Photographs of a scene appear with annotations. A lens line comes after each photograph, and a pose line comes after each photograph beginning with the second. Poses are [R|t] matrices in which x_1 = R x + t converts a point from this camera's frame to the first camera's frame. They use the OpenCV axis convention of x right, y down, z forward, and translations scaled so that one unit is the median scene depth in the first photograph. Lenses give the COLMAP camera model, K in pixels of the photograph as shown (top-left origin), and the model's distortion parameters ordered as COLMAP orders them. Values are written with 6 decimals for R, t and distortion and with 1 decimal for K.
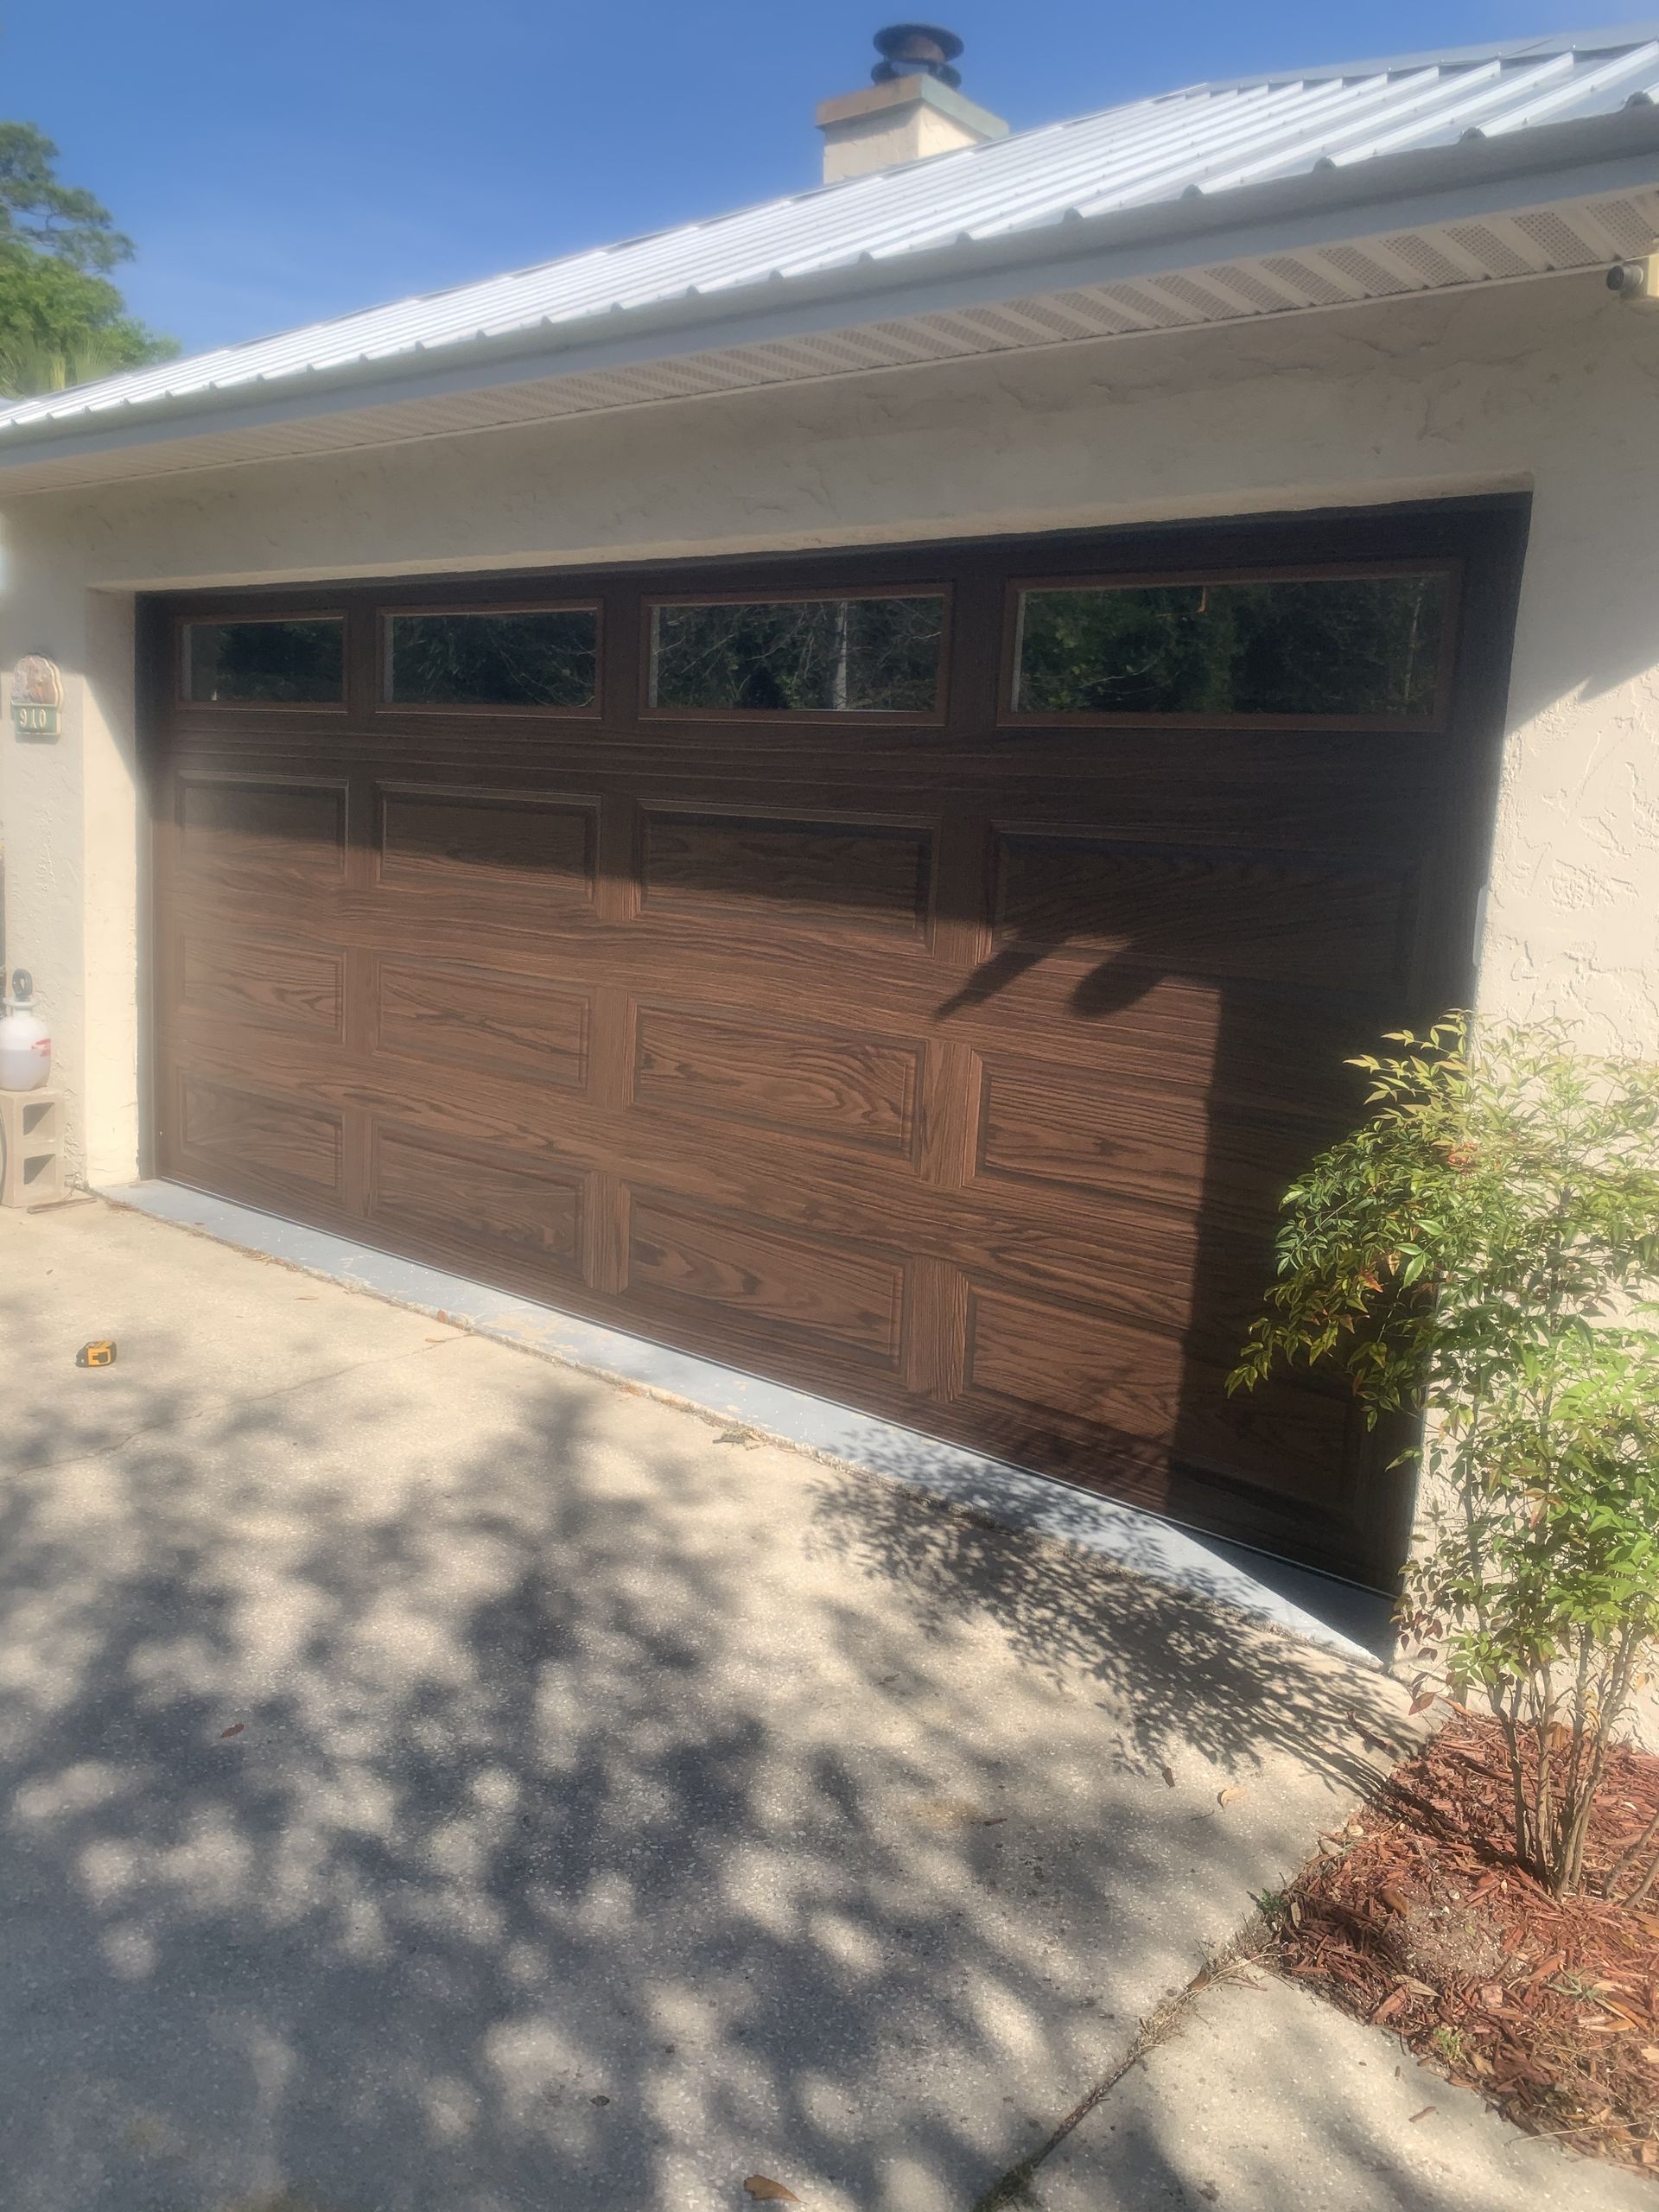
lens RADIAL K [[1682.3, 0, 830.6], [0, 1682.3, 1103.5], [0, 0, 1]] dist [0.040815, -0.040439]
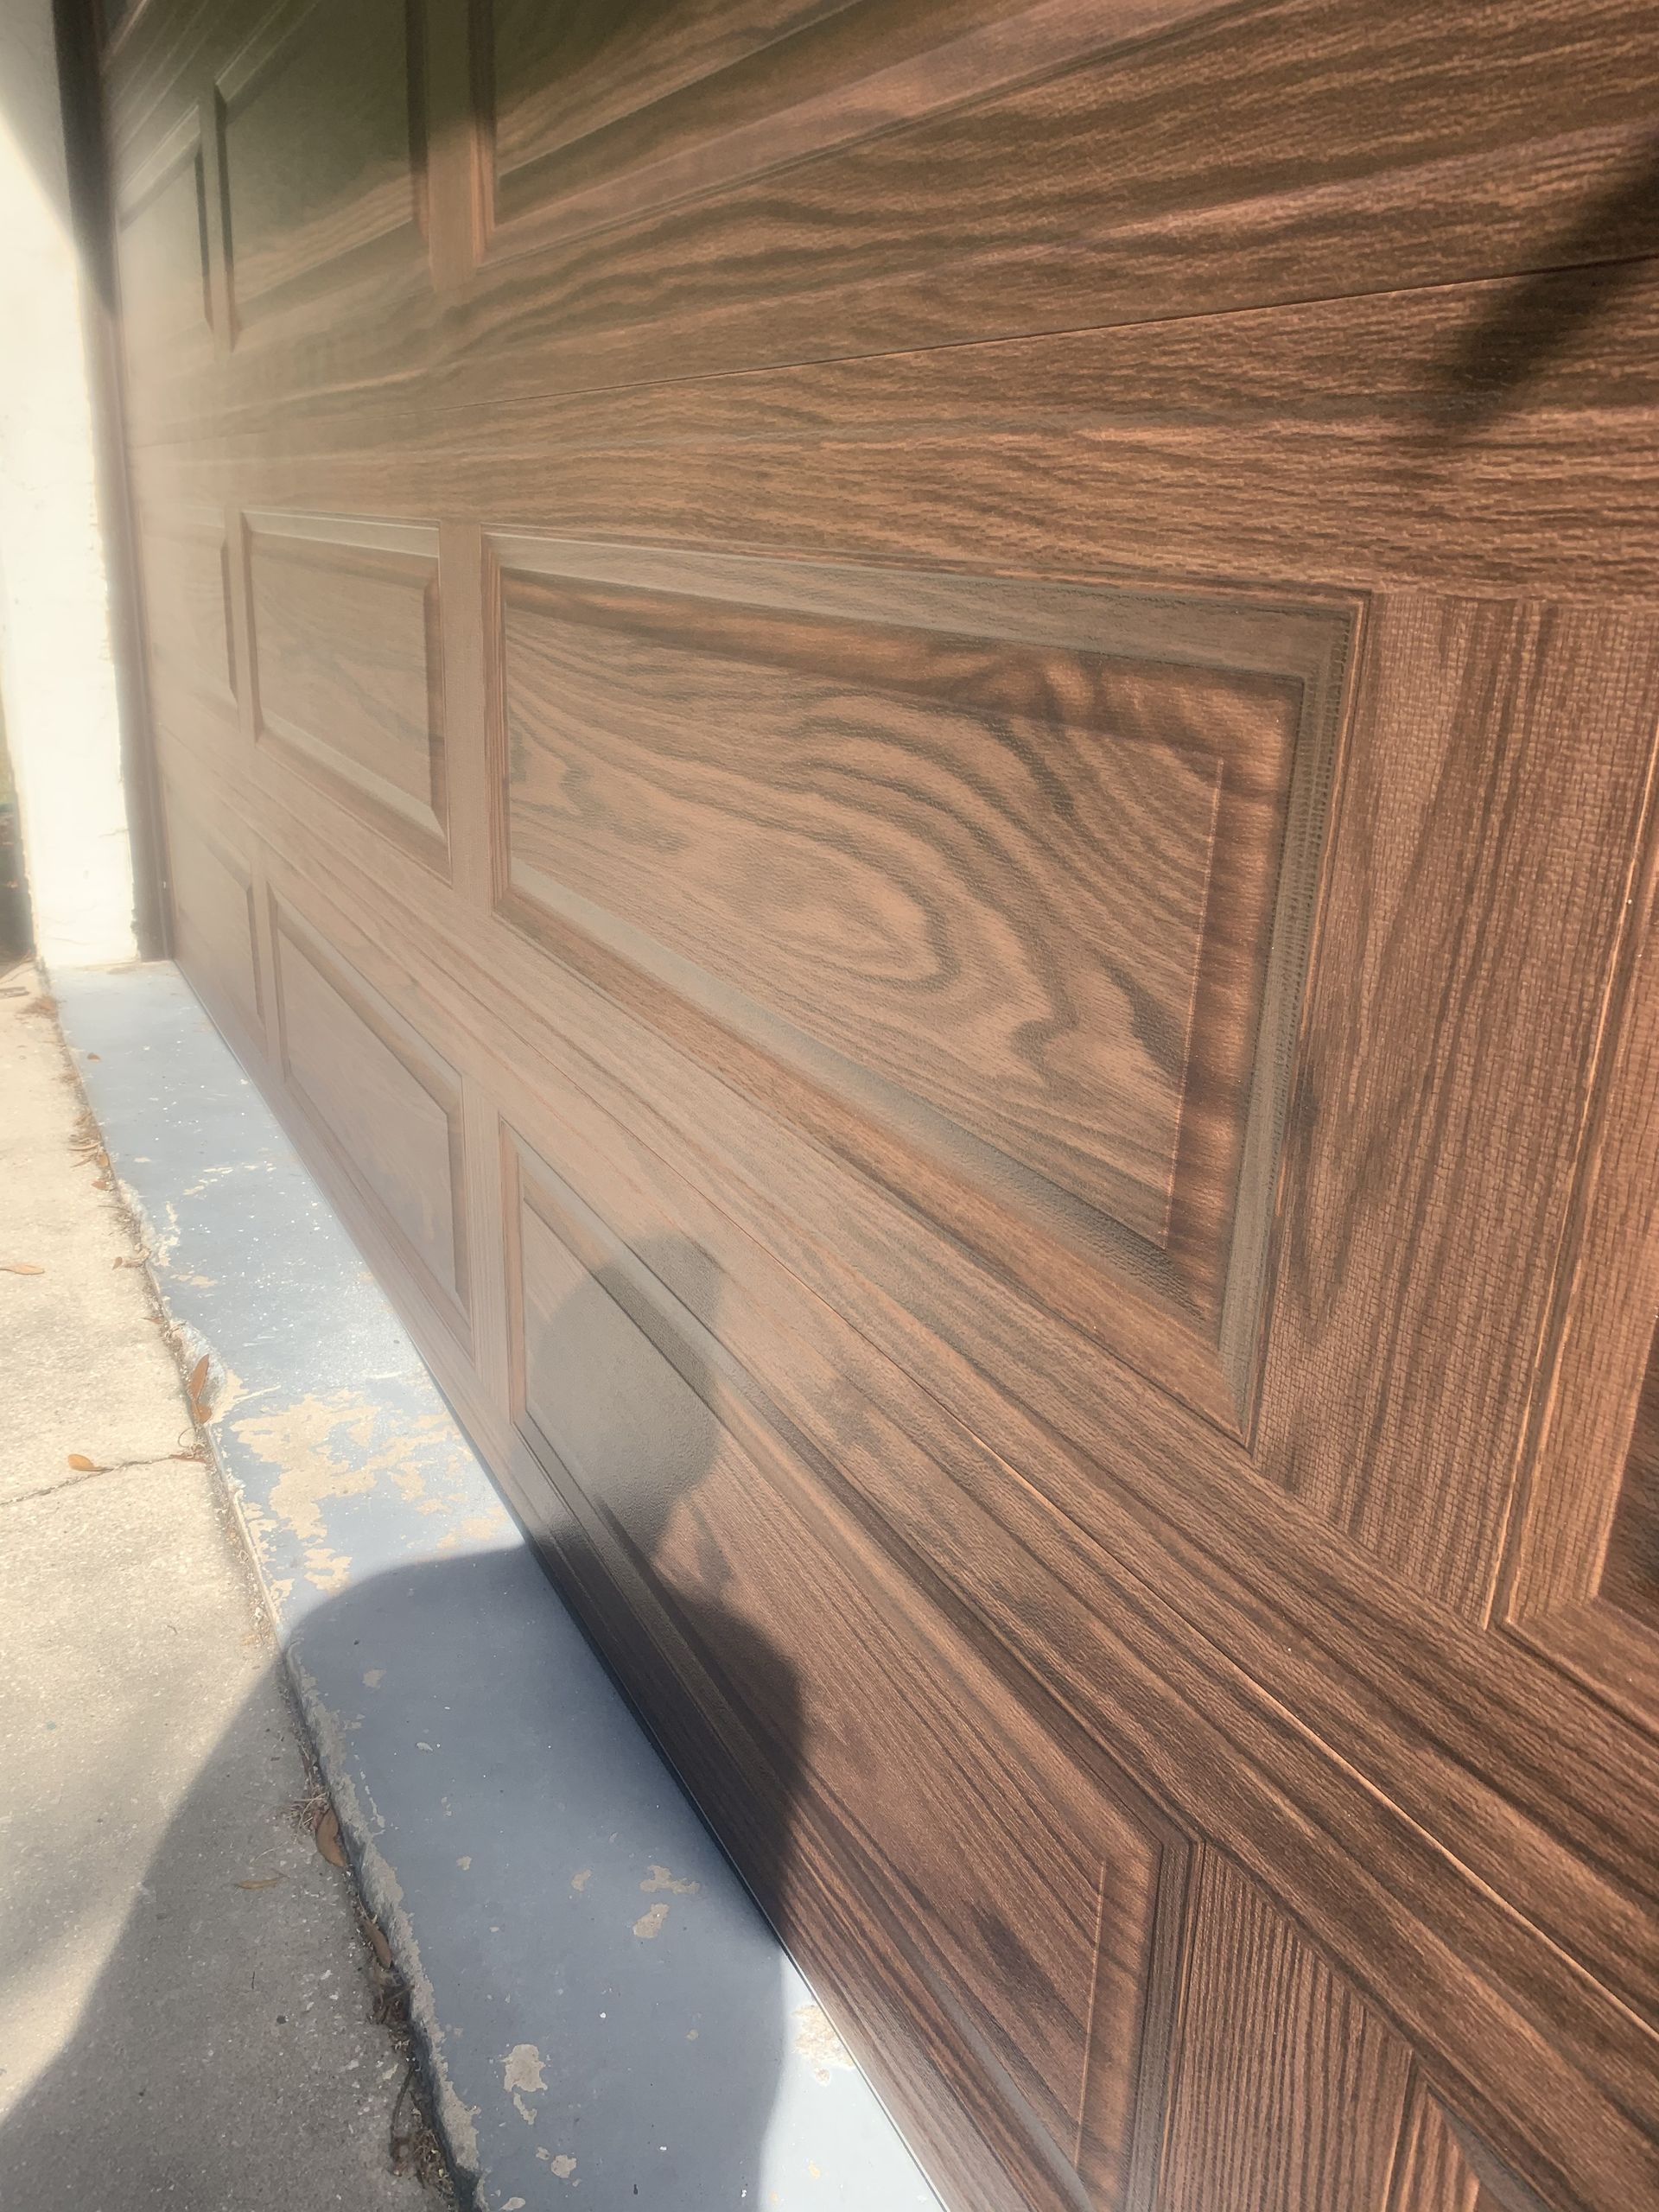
lens RADIAL K [[1682.3, 0, 828.9], [0, 1682.3, 1107.3], [0, 0, 1]] dist [0.040815, -0.040439]
pose [[0.926789, 0.103178, -0.361133, 0.069420], [-0.048984, 0.986519, 0.156144, -0.014421], [0.372375, -0.127023, 0.919349, 0.813625]]
